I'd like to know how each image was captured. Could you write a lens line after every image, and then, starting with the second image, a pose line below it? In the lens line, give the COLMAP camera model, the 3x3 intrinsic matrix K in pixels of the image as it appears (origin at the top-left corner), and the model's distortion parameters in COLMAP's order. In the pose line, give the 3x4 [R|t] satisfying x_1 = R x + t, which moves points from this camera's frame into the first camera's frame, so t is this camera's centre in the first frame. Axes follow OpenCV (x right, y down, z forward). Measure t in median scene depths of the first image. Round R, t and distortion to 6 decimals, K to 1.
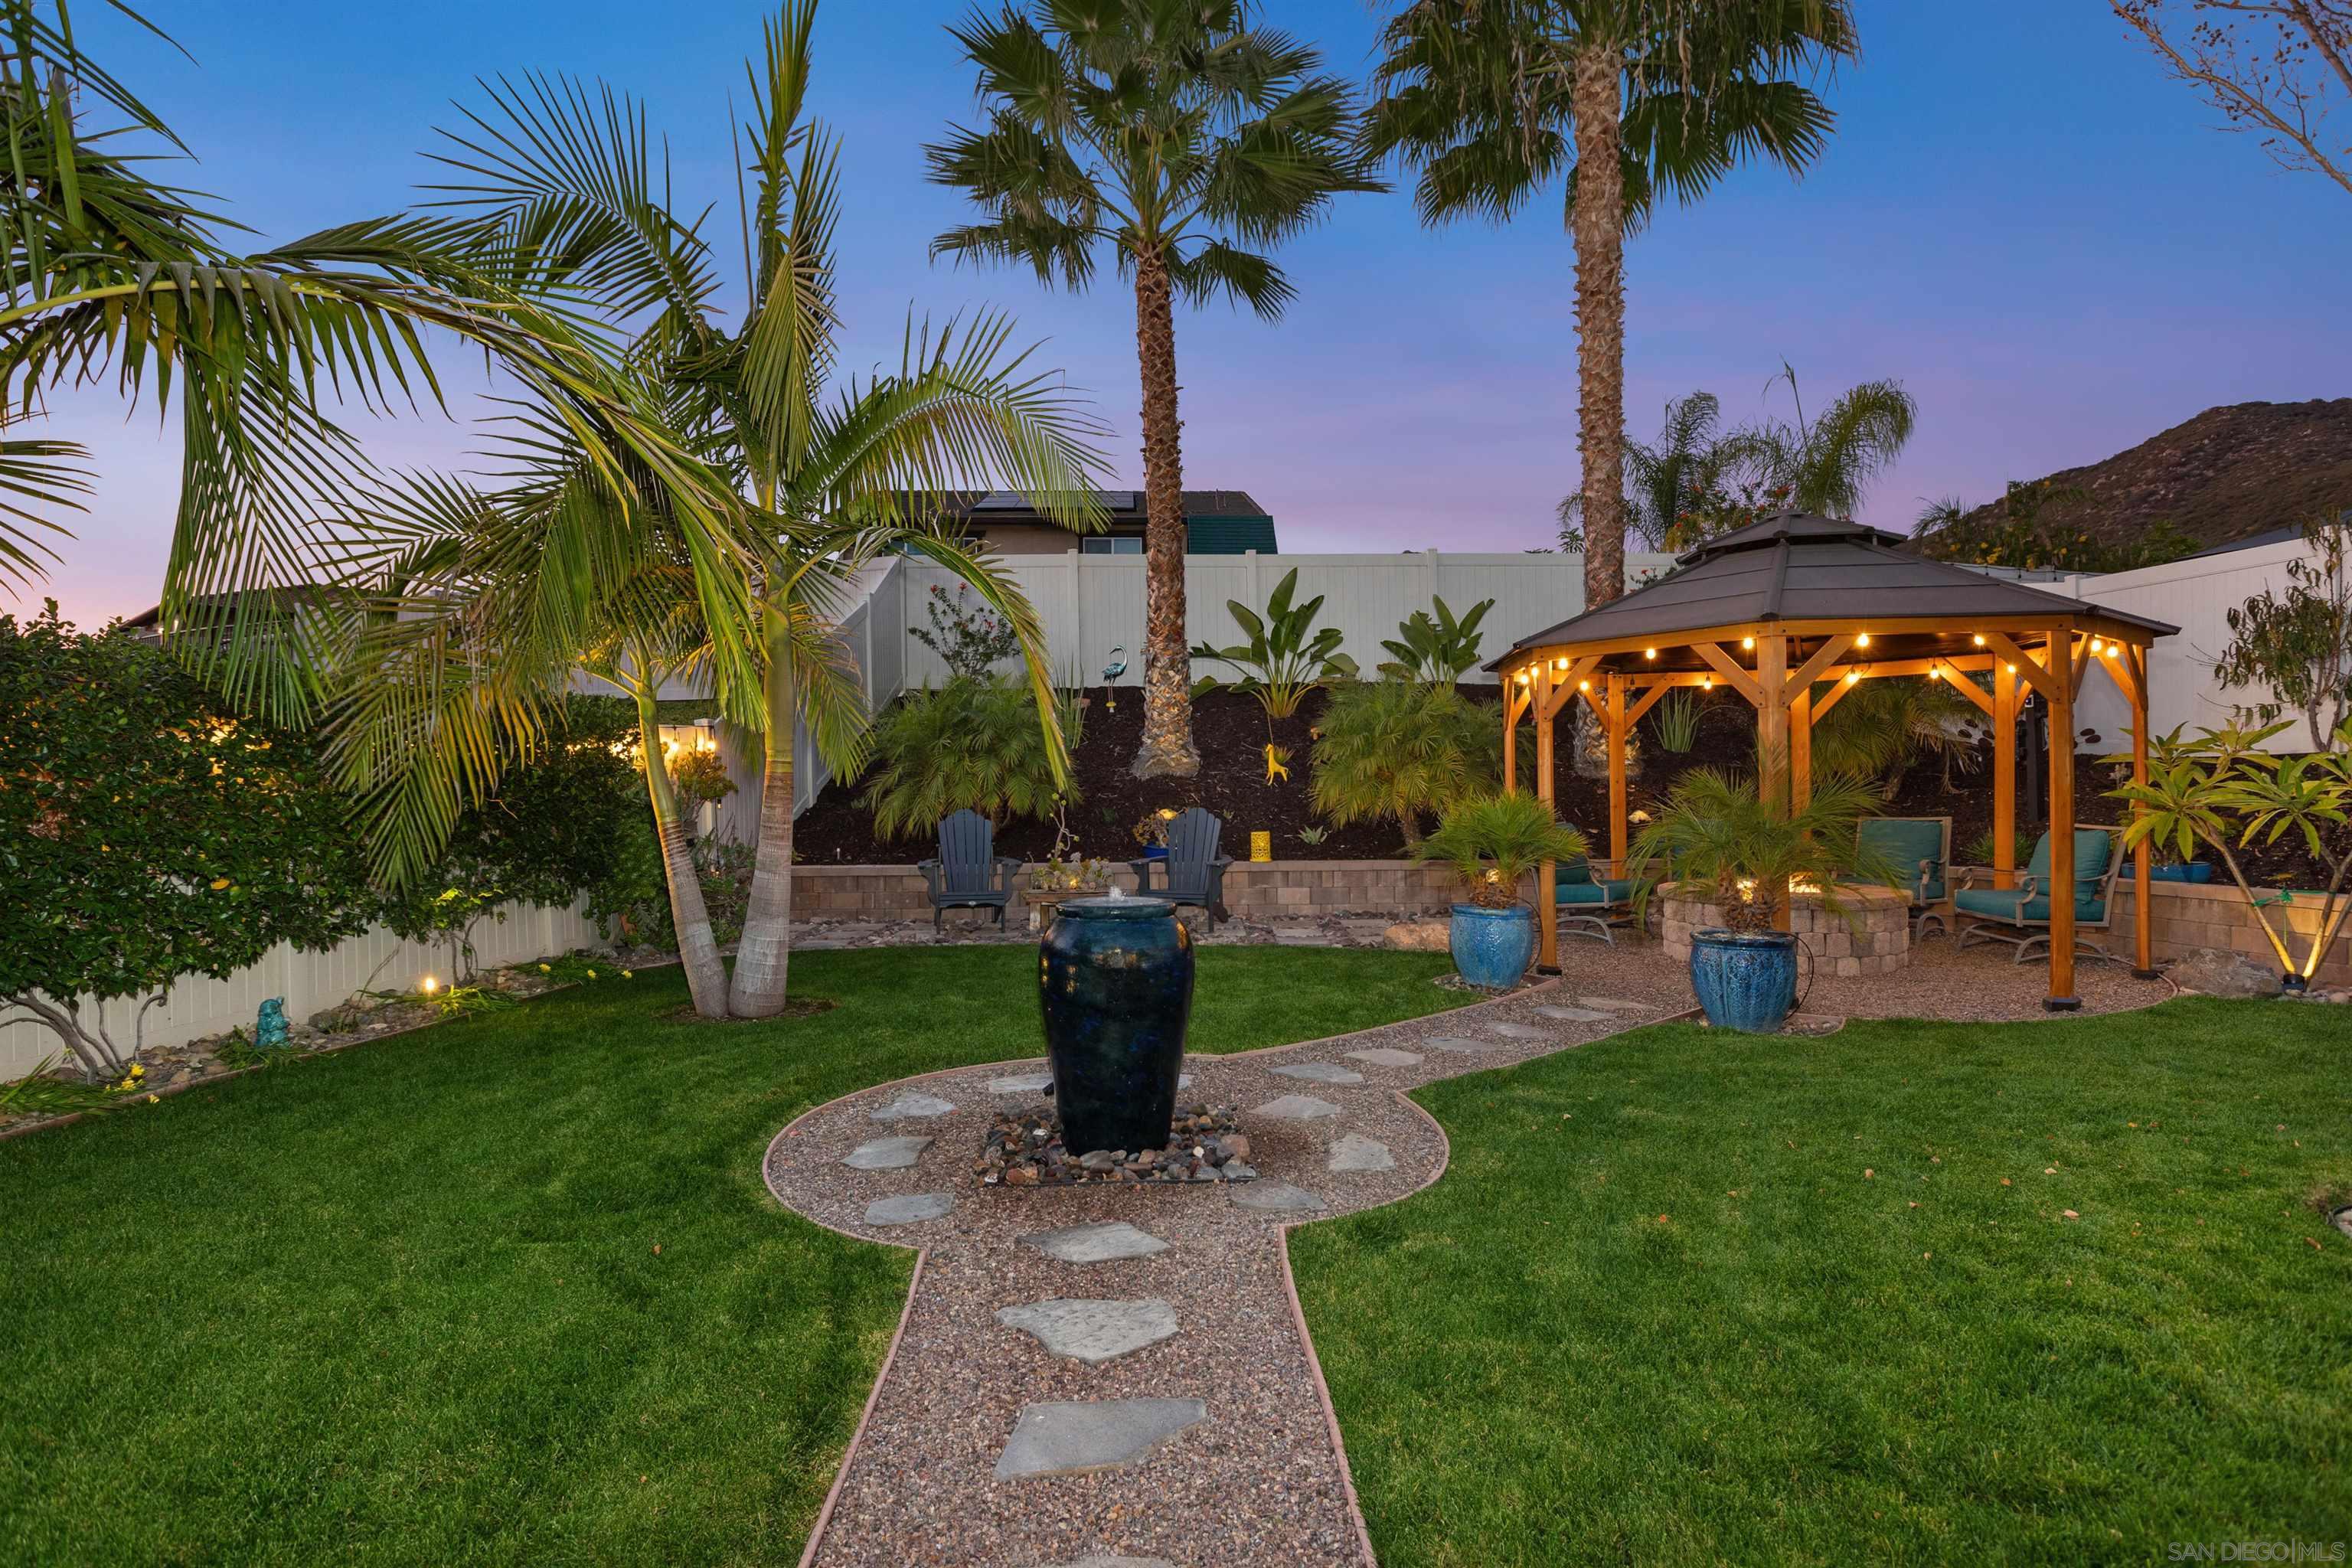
lens RADIAL K [[1223.9, 0, 1185.2], [0, 1223.9, 782.8], [0, 0, 1]] dist [0.000034, 0.001217]
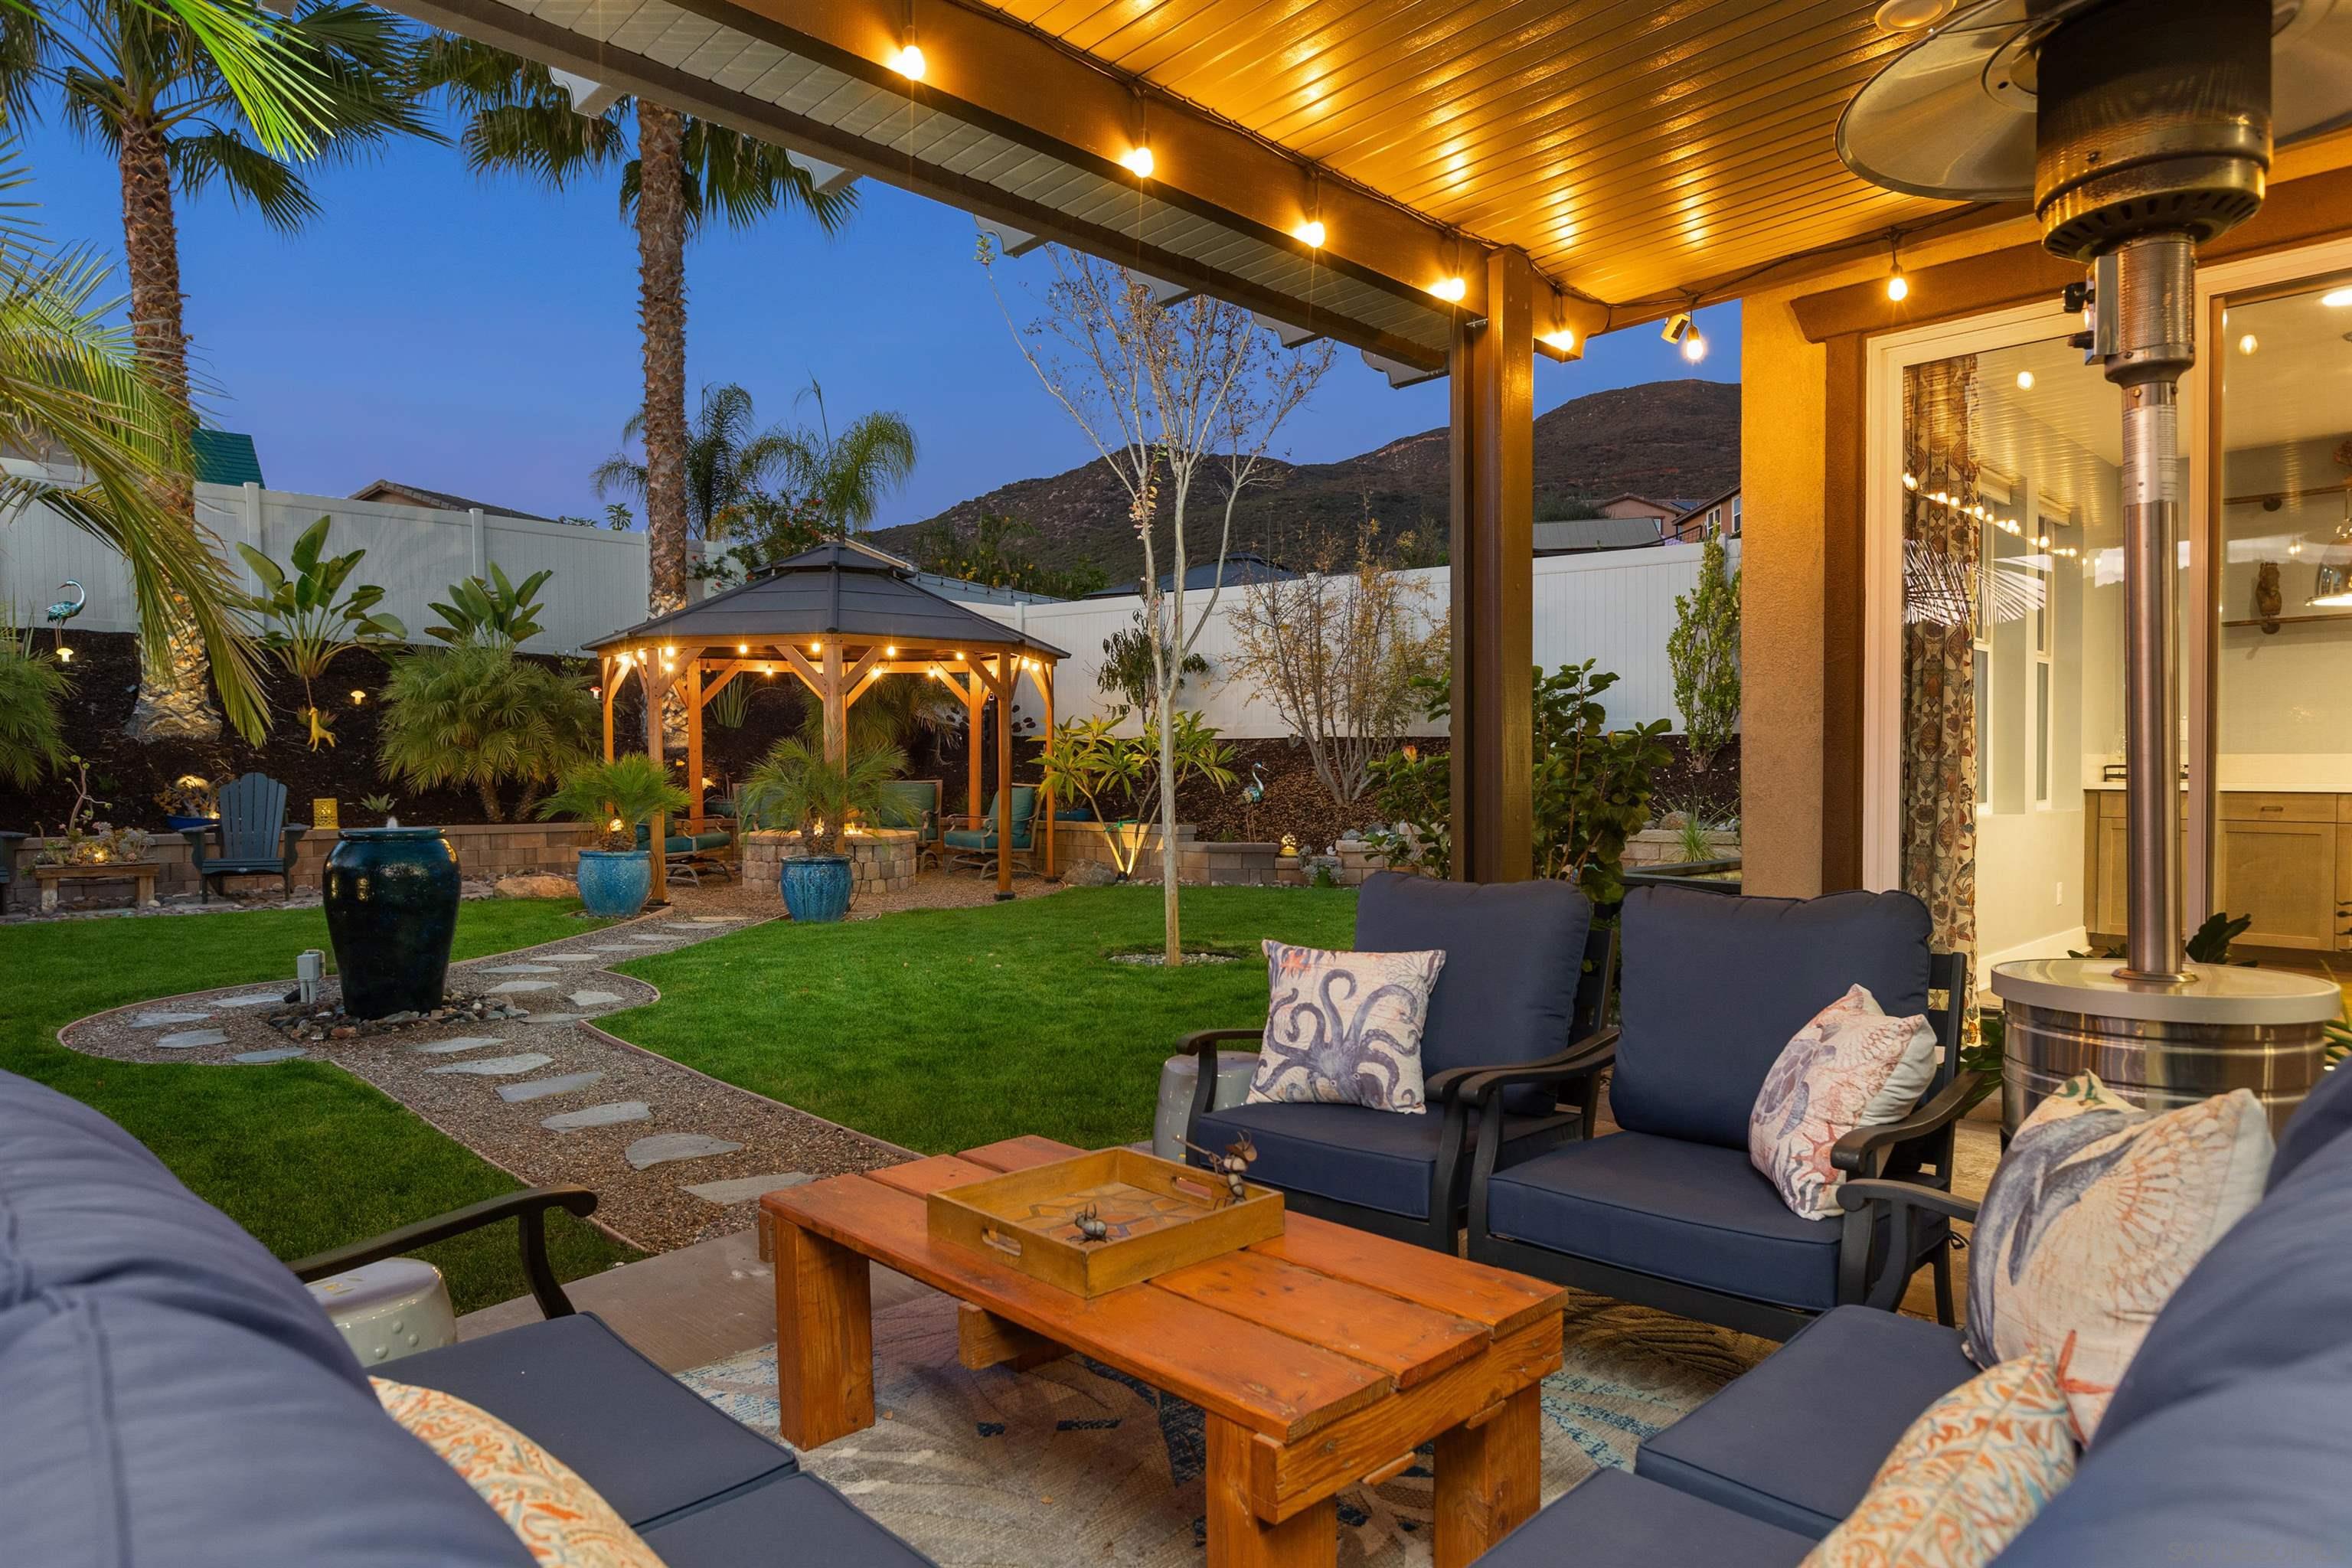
lens RADIAL K [[1384.9, 0, 1187.0], [0, 1384.9, 800.4], [0, 0, 1]] dist [-0.002924, -0.000401]
pose [[0.740001, -0.010250, 0.672527, -0.174379], [-0.008395, 0.999665, 0.024473, 0.009392], [-0.672553, -0.023756, 0.739668, -0.269435]]
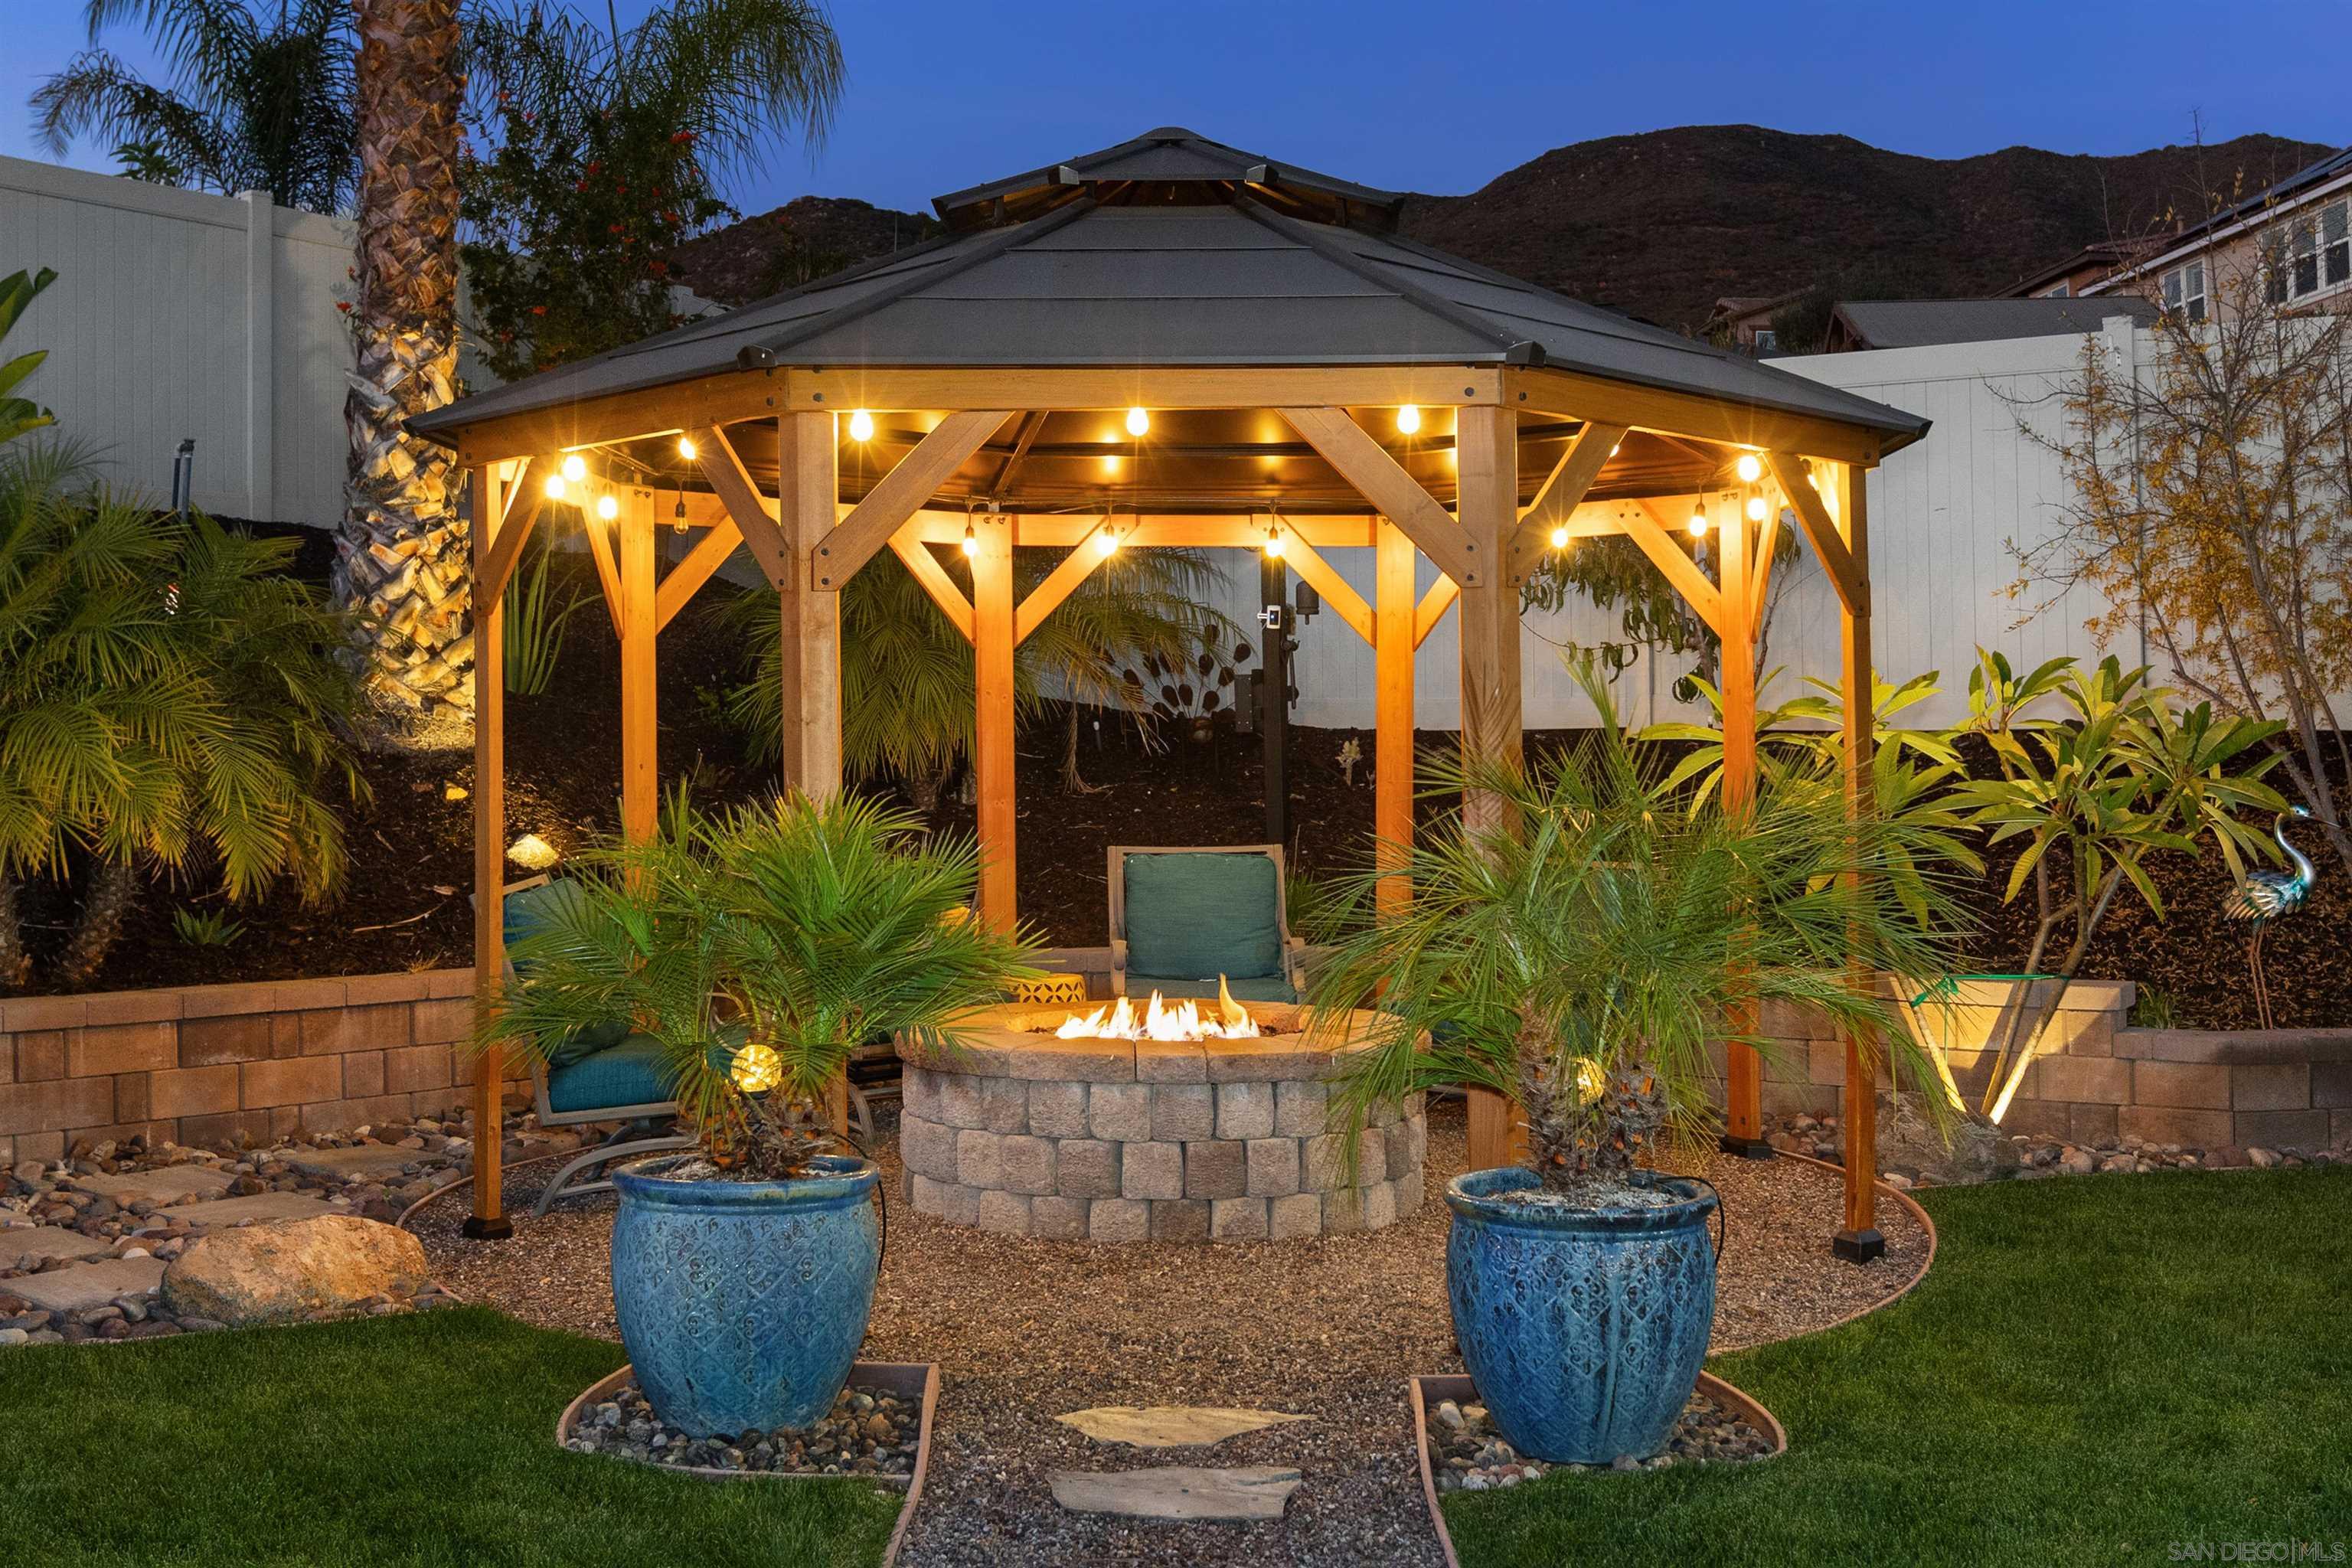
lens RADIAL K [[2391.3, 0, 1178.5], [0, 2391.3, 763.4], [0, 0, 1]] dist [-0.027422, 0.000000]
pose [[0.648353, 0.008412, 0.761293, -0.100818], [-0.009648, 0.999949, -0.002833, -0.000935], [-0.761278, -0.005508, 0.648402, 0.363172]]
